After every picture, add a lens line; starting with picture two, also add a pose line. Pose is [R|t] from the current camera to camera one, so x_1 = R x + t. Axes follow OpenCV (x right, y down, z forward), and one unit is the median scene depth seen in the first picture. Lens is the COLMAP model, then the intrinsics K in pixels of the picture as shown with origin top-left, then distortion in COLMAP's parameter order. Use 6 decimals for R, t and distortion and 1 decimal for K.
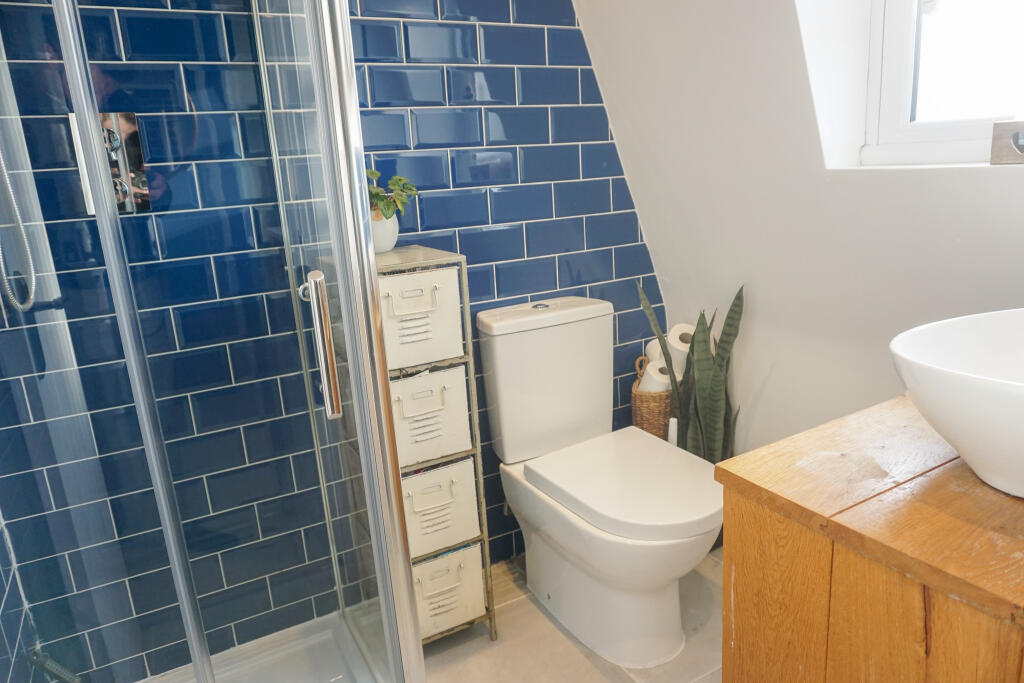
lens RADIAL K [[686.7, 0, 514.7], [0, 686.7, 334.1], [0, 0, 1]] dist [-0.057659, 0.036345]
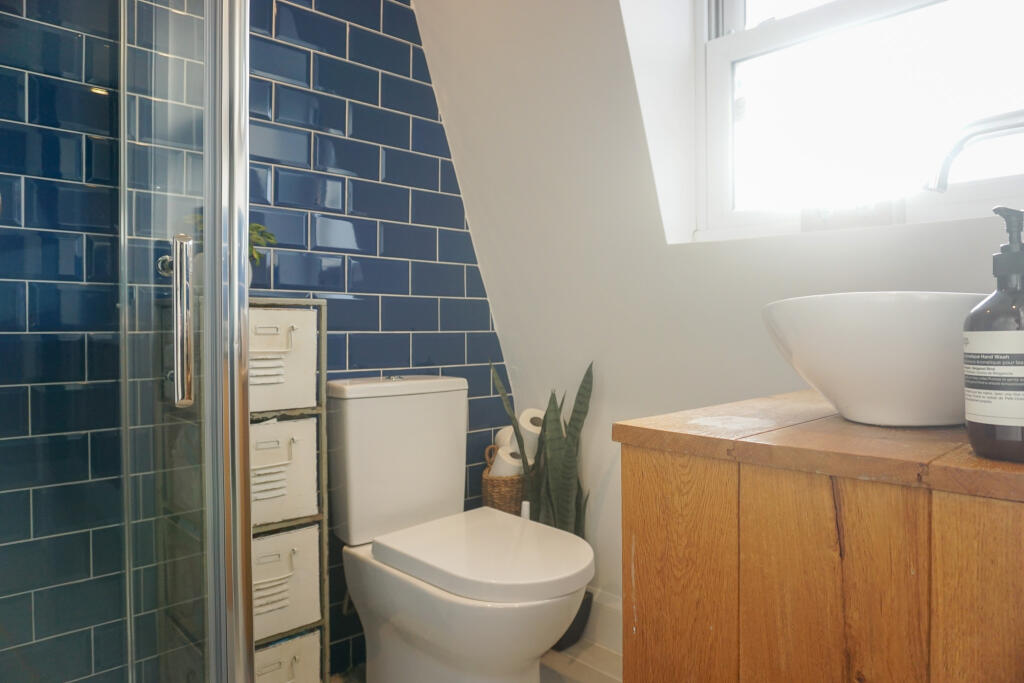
lens RADIAL K [[686.7, 0, 514.7], [0, 686.7, 334.1], [0, 0, 1]] dist [-0.057659, 0.036345]
pose [[0.966953, 0.057668, 0.248348, -0.041880], [0.003618, 0.970882, -0.239533, 0.132769], [-0.254930, 0.232515, 0.938588, 0.034965]]
